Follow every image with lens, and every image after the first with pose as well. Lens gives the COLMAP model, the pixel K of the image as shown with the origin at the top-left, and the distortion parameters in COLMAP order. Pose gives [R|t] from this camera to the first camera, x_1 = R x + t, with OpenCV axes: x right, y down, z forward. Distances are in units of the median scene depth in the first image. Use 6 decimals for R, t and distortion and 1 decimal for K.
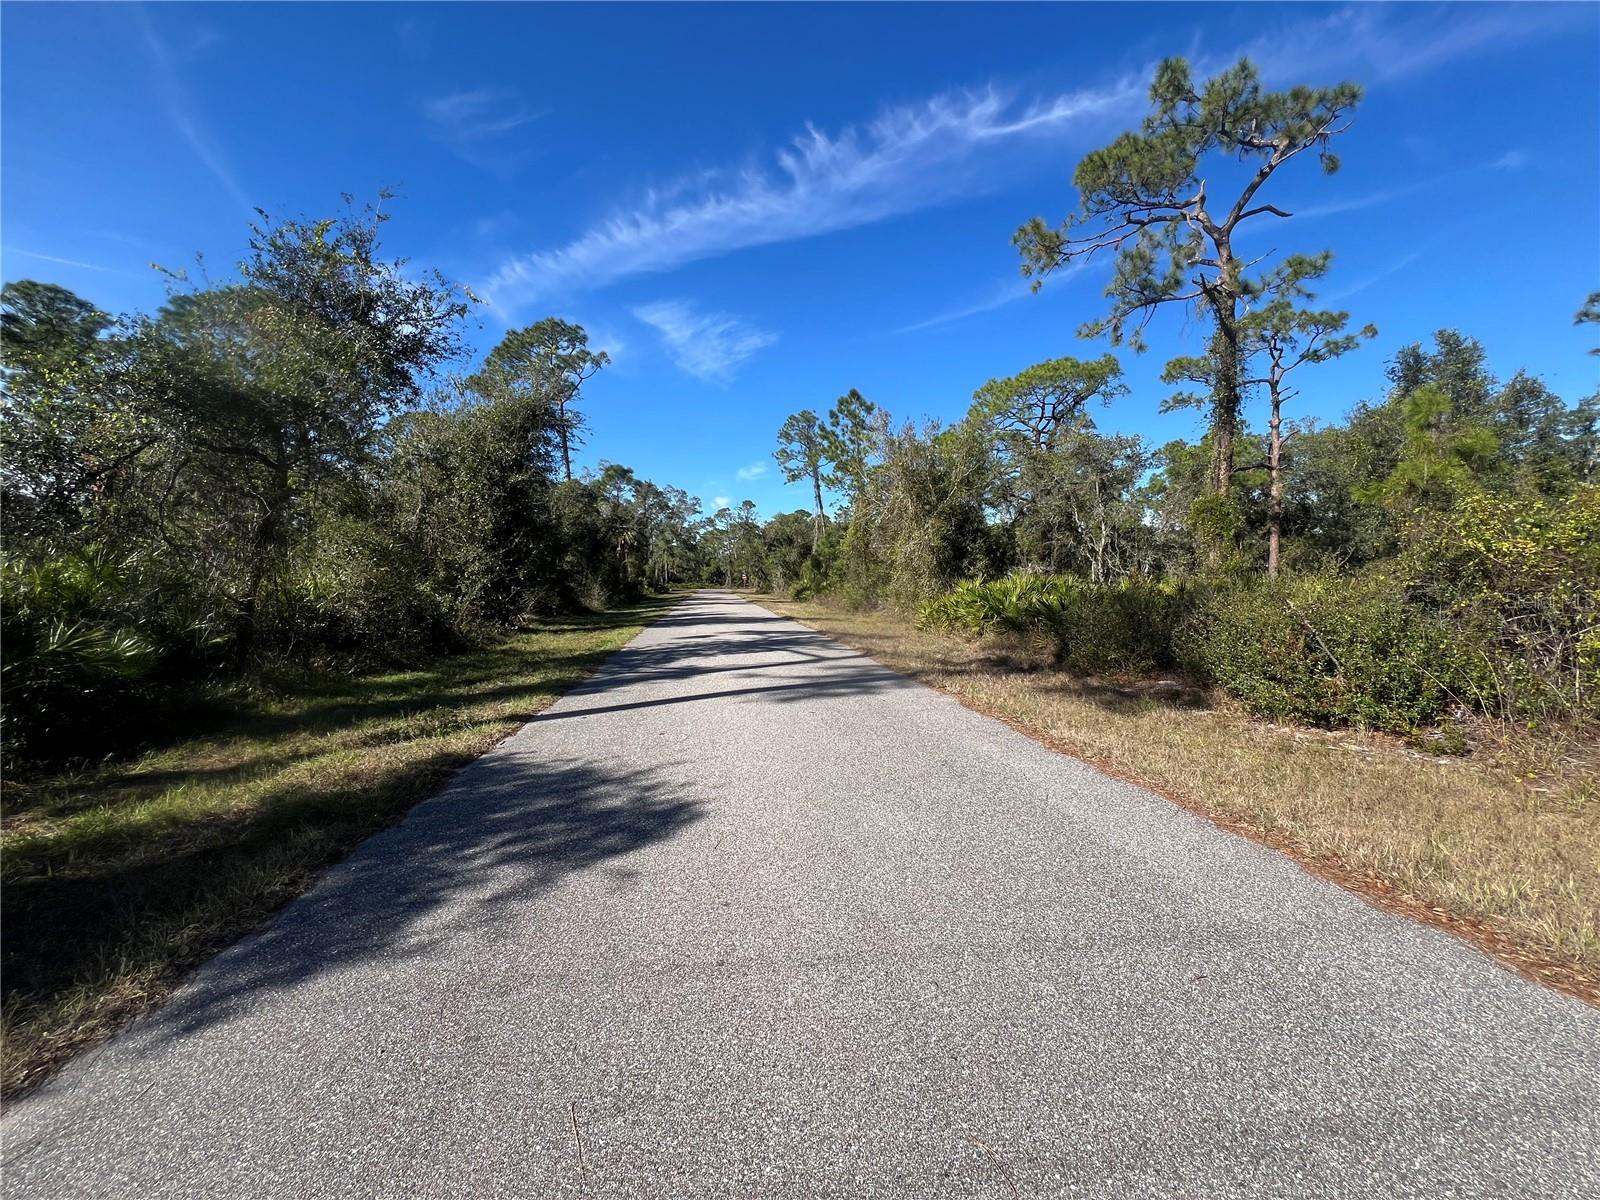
lens RADIAL K [[639.6, 0, 800.0], [0, 639.6, 600.0], [0, 0, 1]] dist [0.001626, 0.000059]
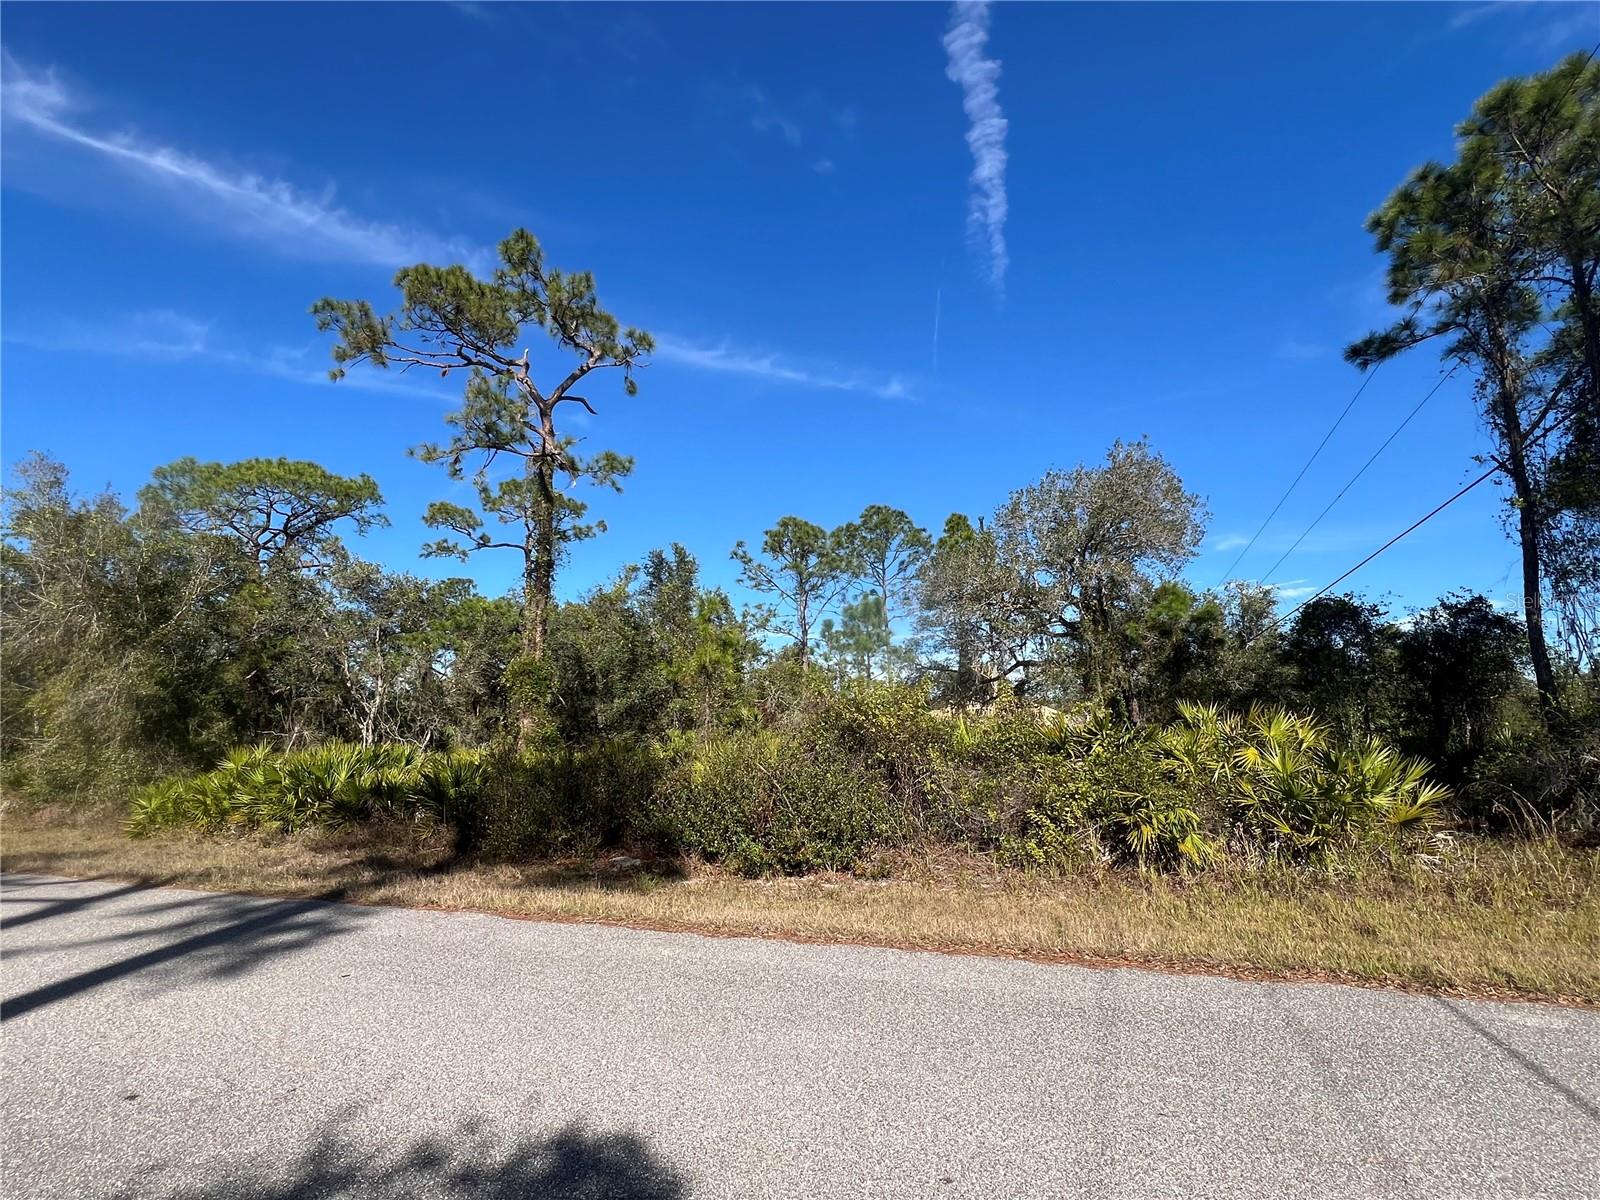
lens RADIAL K [[774.4, 0, 801.8], [0, 774.4, 604.4], [0, 0, 1]] dist [0.001215, 0.000028]
pose [[0.490416, 0.154428, 0.857697, -0.145840], [0.035078, 0.979879, -0.196484, -0.001113], [-0.870782, 0.126445, 0.475132, 0.086567]]
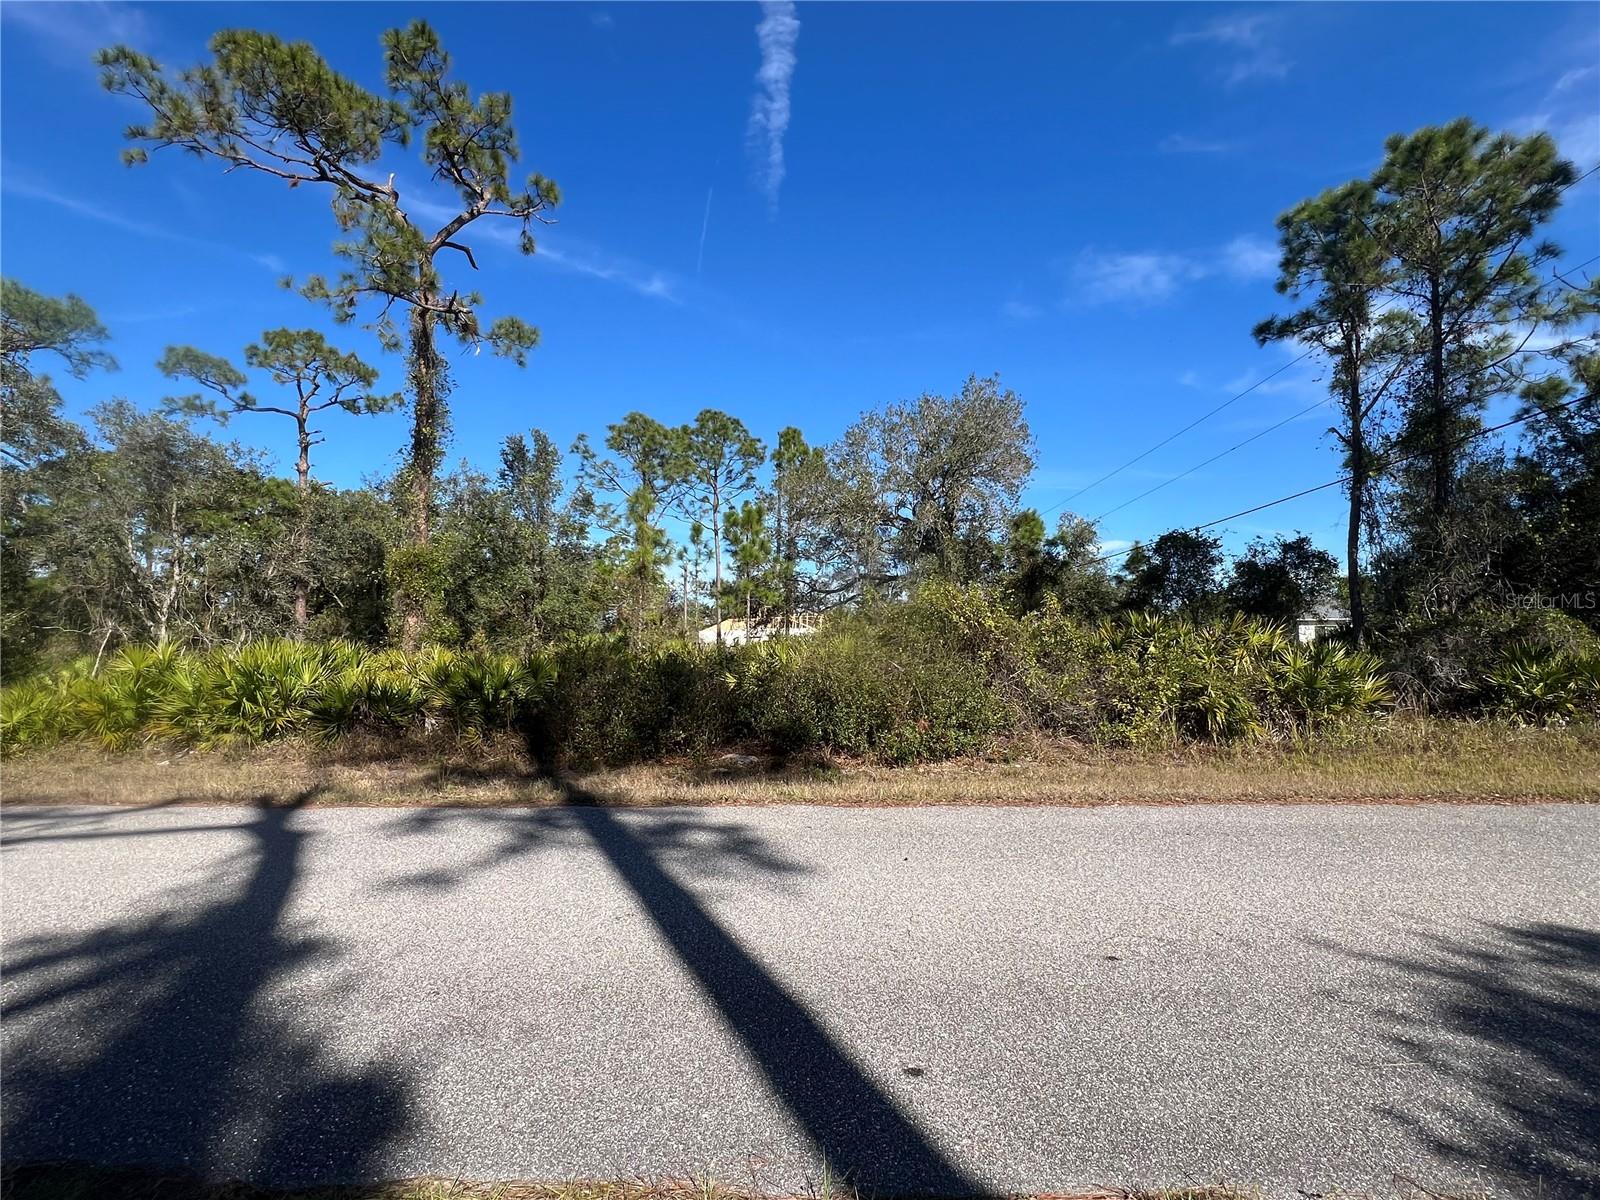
lens RADIAL K [[771.4, 0, 800.0], [0, 771.4, 600.0], [0, 0, 1]] dist [-0.002362, 0.000492]
pose [[0.168177, 0.068604, 0.983367, -0.231566], [0.035142, 0.996524, -0.075531, -0.003402], [-0.985130, 0.047260, 0.165182, 0.327983]]
